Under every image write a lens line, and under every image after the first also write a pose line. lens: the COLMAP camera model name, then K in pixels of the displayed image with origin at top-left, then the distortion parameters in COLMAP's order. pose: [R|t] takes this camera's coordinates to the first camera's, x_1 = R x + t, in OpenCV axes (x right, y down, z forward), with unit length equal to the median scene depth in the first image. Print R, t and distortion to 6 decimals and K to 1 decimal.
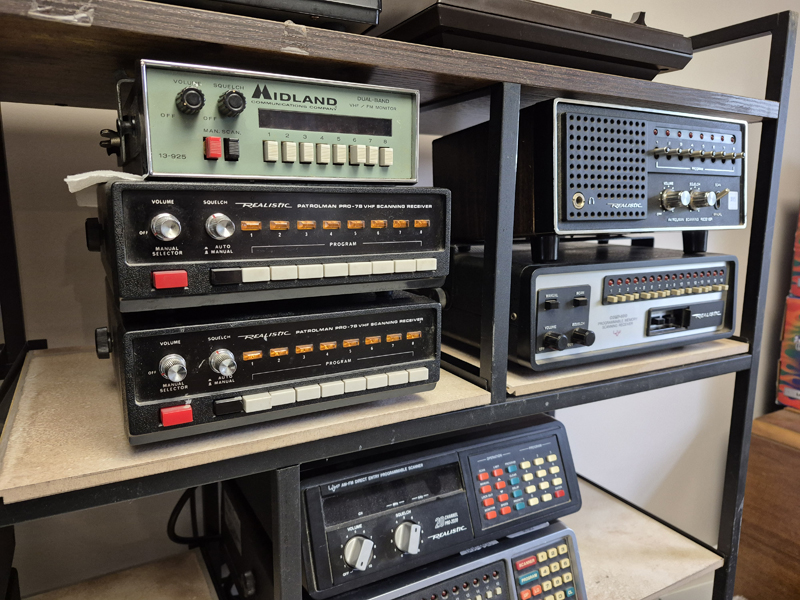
lens RADIAL K [[564.1, 0, 404.6], [0, 564.1, 286.3], [0, 0, 1]] dist [0.072371, -0.096565]
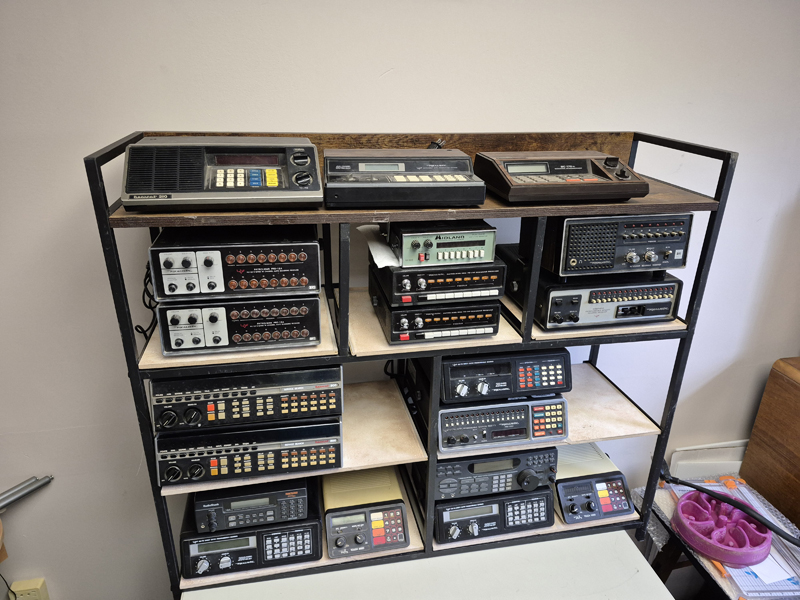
lens RADIAL K [[564.1, 0, 393.5], [0, 564.1, 285.2], [0, 0, 1]] dist [0.072371, -0.096565]
pose [[0.954389, 0.119618, -0.273556, 0.248093], [-0.053049, 0.969595, 0.238898, -0.547074], [0.293815, -0.213490, 0.931716, -1.278714]]
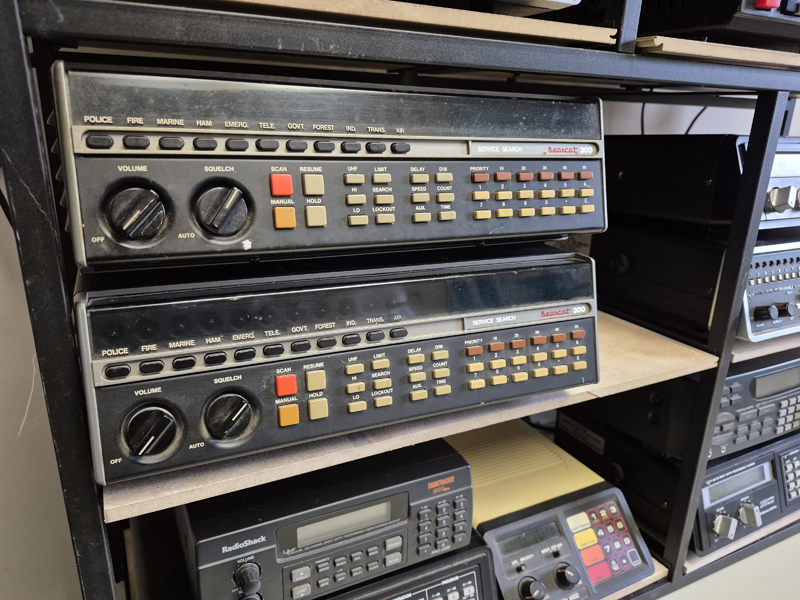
lens RADIAL K [[564.1, 0, 388.3], [0, 564.1, 293.0], [0, 0, 1]] dist [0.072371, -0.096565]
pose [[0.998768, 0.027570, -0.041253, -0.787630], [-0.021260, 0.989018, 0.146261, 0.470687], [0.044832, -0.145203, 0.988386, -0.226882]]
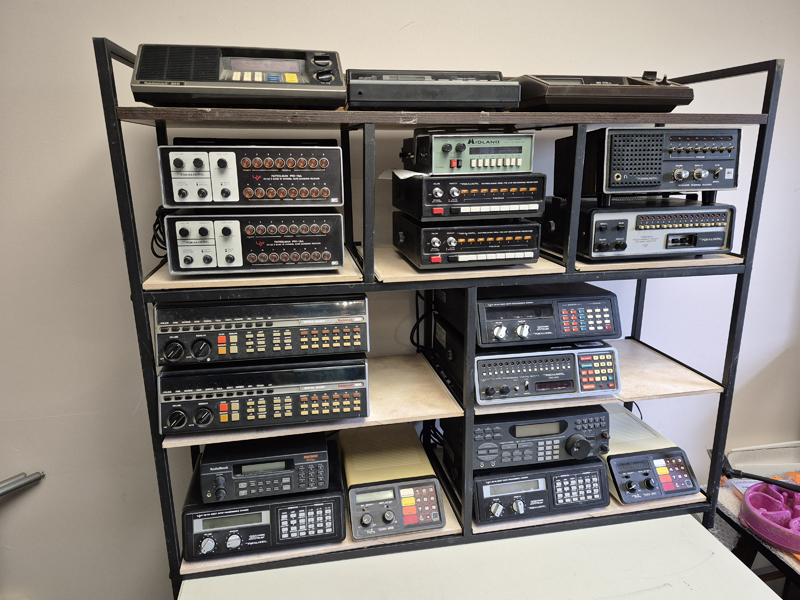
lens RADIAL K [[564.1, 0, 400.1], [0, 564.1, 286.4], [0, 0, 1]] dist [0.072371, -0.096565]
pose [[0.953176, 0.060495, -0.296305, 0.187599], [-0.031121, 0.994208, 0.102870, 0.053881], [0.300812, -0.088831, 0.949537, -1.200379]]
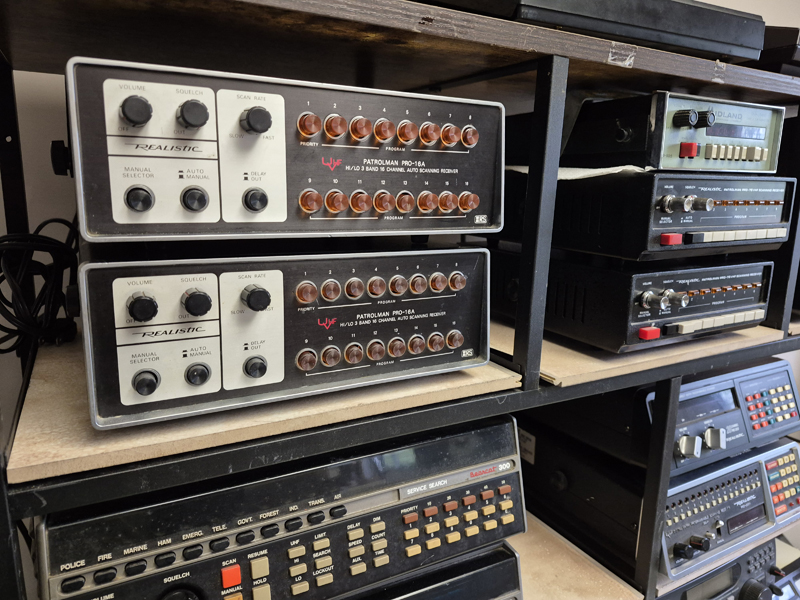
lens RADIAL K [[564.1, 0, 399.7], [0, 564.1, 281.1], [0, 0, 1]] dist [0.072371, -0.096565]
pose [[0.999961, 0.007186, 0.005106, -0.724341], [-0.007317, 0.999632, 0.026135, 0.041198], [-0.004916, -0.026171, 0.999645, -0.318929]]
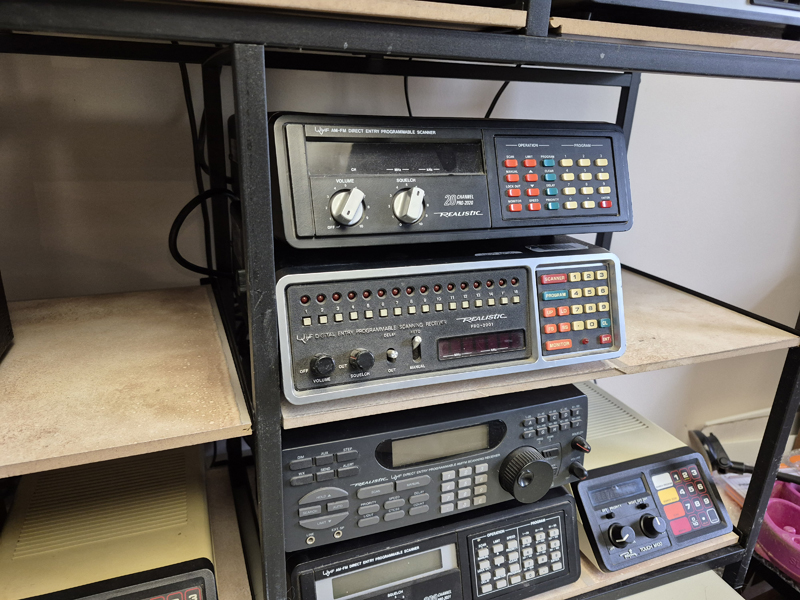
lens RADIAL K [[564.1, 0, 393.6], [0, 564.1, 297.3], [0, 0, 1]] dist [0.072371, -0.096565]
pose [[0.989526, 0.072475, -0.124845, 0.094713], [-0.047539, 0.980198, 0.192228, 0.405502], [0.136304, -0.184279, 0.973377, 0.161193]]
